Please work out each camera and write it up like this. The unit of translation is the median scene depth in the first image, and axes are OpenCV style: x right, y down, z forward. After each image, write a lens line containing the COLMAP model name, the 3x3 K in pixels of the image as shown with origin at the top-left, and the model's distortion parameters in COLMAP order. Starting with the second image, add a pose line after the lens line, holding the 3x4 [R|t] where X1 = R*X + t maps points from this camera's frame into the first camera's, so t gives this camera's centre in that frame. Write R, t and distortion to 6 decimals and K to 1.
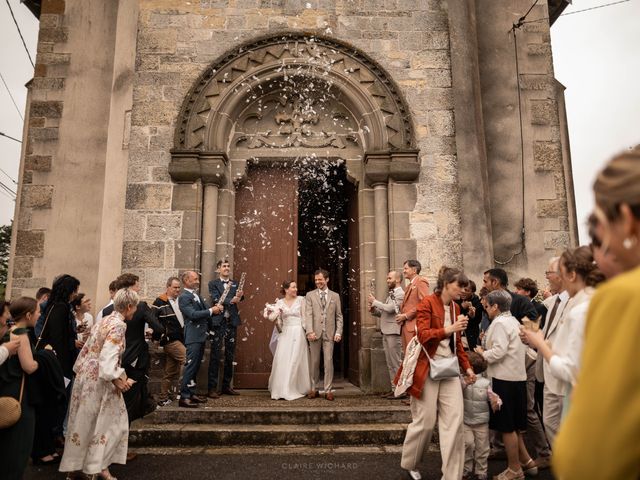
lens RADIAL K [[523.5, 0, 320.9], [0, 523.5, 236.6], [0, 0, 1]] dist [-0.046865, 0.027418]
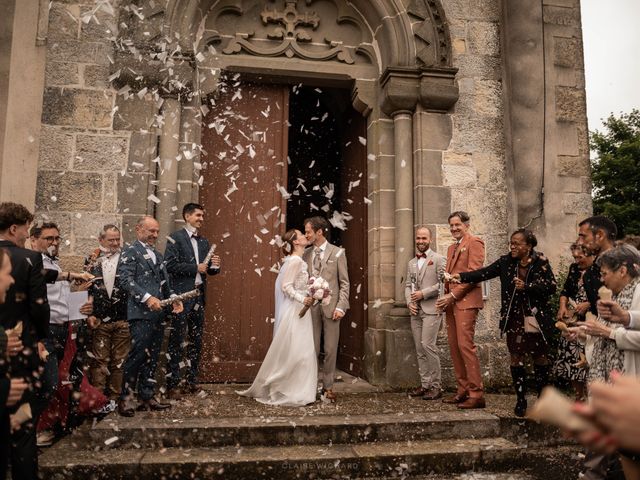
lens RADIAL K [[523.5, 0, 319.4], [0, 523.5, 244.1], [0, 0, 1]] dist [-0.046865, 0.027418]
pose [[0.988100, 0.028997, 0.151055, -0.113659], [-0.038110, 0.997601, 0.057787, 0.049195], [-0.149017, -0.062856, 0.986835, 0.268043]]
